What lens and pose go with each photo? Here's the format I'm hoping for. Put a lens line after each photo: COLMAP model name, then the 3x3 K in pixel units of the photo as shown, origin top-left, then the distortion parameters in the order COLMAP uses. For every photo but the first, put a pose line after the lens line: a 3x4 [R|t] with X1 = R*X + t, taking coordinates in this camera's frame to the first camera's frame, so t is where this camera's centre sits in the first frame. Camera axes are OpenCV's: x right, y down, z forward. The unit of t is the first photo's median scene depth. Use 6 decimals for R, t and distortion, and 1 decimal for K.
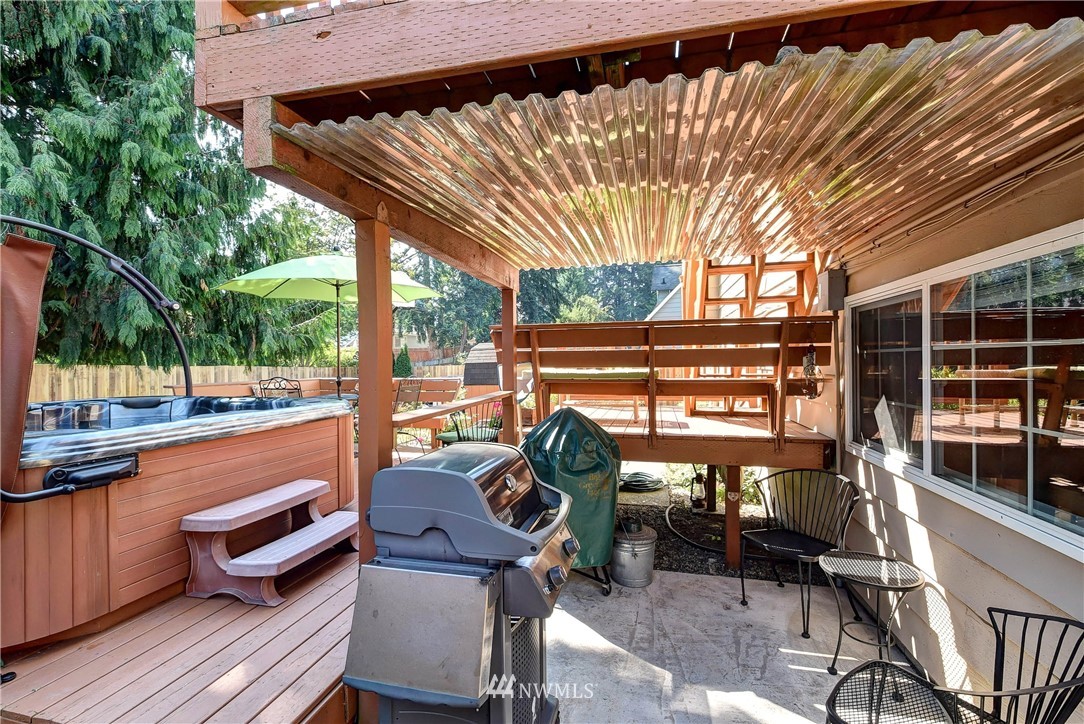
lens RADIAL K [[478.0, 0, 540.8], [0, 478.0, 362.2], [0, 0, 1]] dist [0.007614, -0.003594]
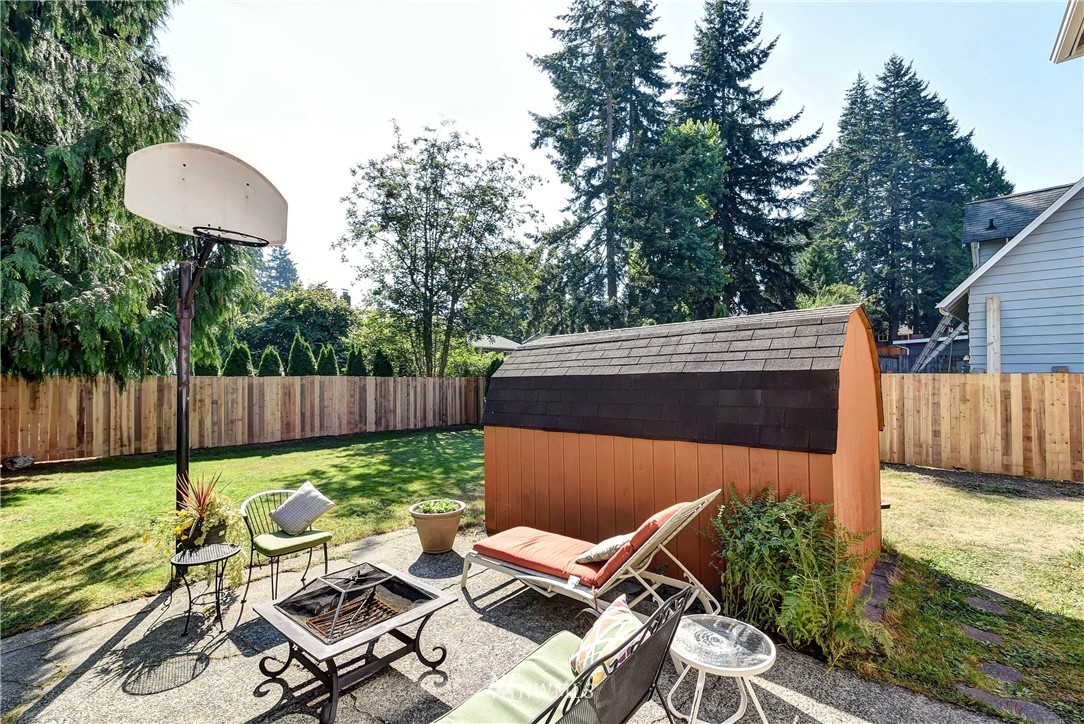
lens RADIAL K [[478.0, 0, 543.3], [0, 478.0, 367.3], [0, 0, 1]] dist [0.007614, -0.003594]
pose [[0.892362, -0.011667, -0.451170, 0.018454], [0.006138, 0.999887, -0.013717, 0.001704], [0.451279, 0.009471, 0.892333, 0.122031]]
